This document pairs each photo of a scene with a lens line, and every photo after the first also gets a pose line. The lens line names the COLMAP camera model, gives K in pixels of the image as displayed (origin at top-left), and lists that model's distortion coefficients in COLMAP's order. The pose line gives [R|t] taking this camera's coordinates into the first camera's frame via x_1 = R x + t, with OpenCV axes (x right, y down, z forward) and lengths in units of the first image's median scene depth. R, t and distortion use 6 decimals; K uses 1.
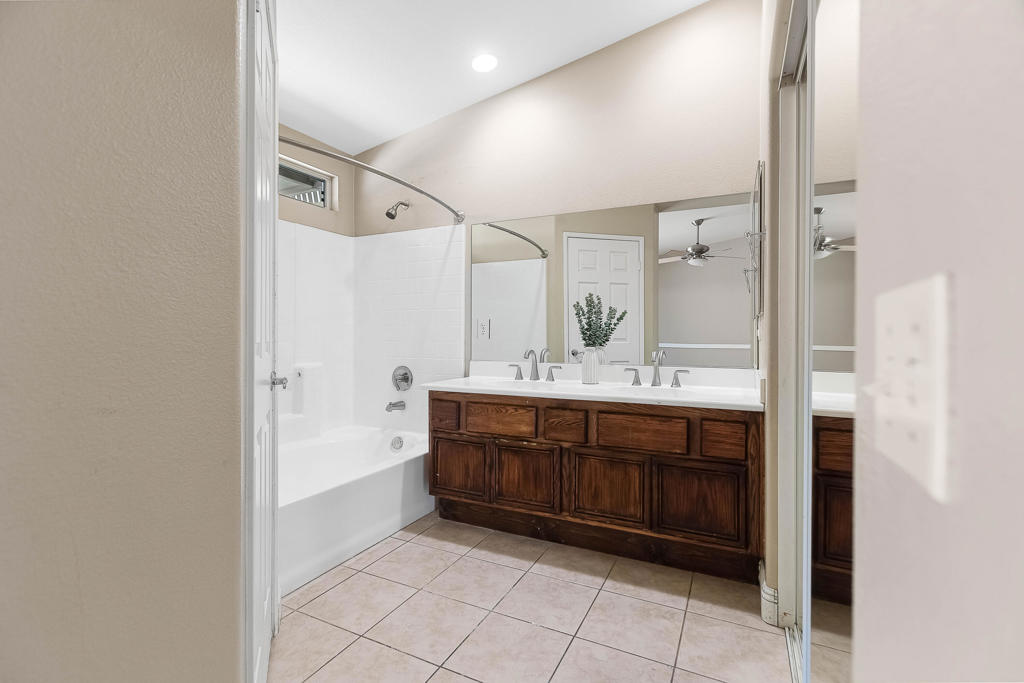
lens RADIAL K [[467.8, 0, 511.6], [0, 467.8, 338.9], [0, 0, 1]] dist [0.004165, -0.001231]
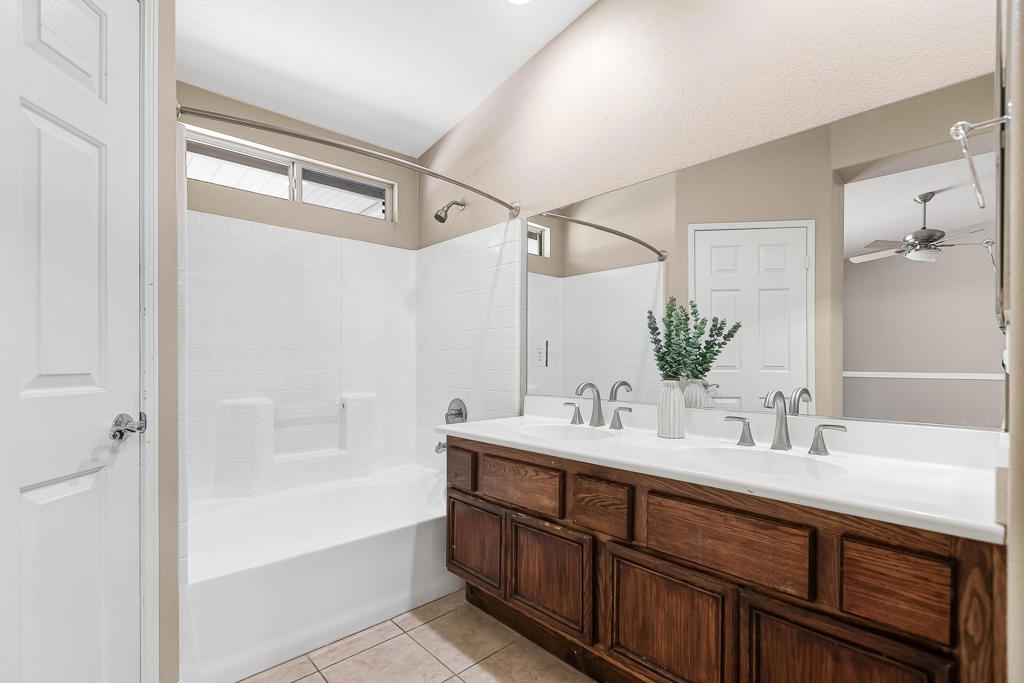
lens RADIAL K [[467.8, 0, 513.6], [0, 467.8, 364.8], [0, 0, 1]] dist [0.004165, -0.001231]
pose [[0.932959, 0.001664, -0.359980, 0.208157], [-0.000575, 0.999995, 0.003131, -0.006368], [0.359983, -0.002714, 0.932955, 0.334581]]
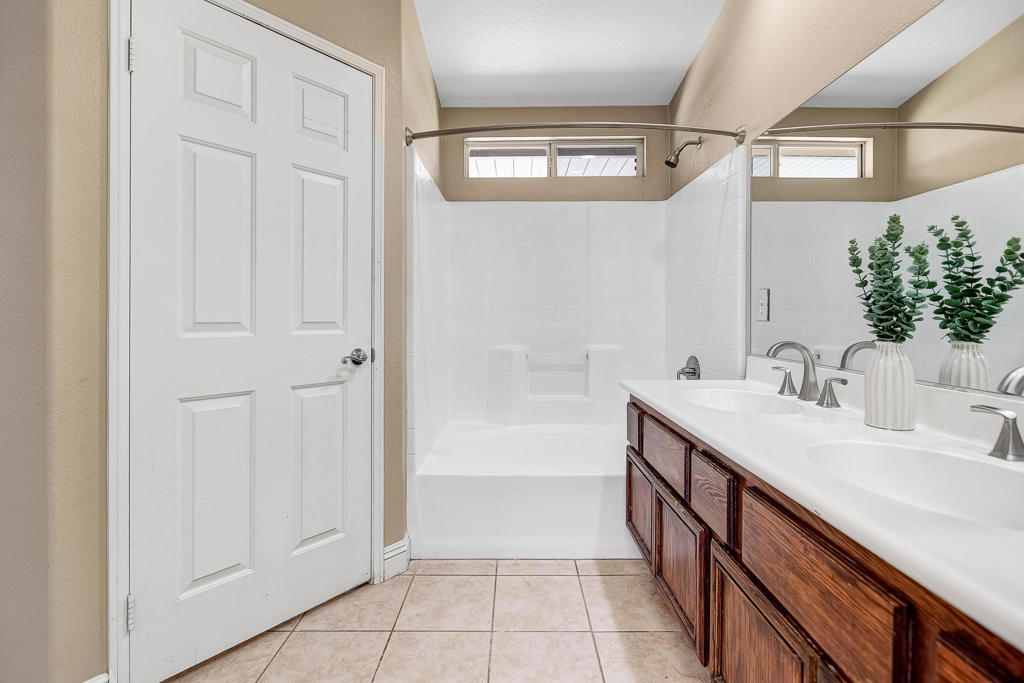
lens RADIAL K [[467.8, 0, 520.0], [0, 467.8, 318.0], [0, 0, 1]] dist [0.004165, -0.001231]
pose [[0.439382, 0.000592, -0.898300, 0.427203], [-0.003104, 0.999995, -0.000860, -0.002821], [0.898295, 0.003167, 0.439382, 0.534157]]
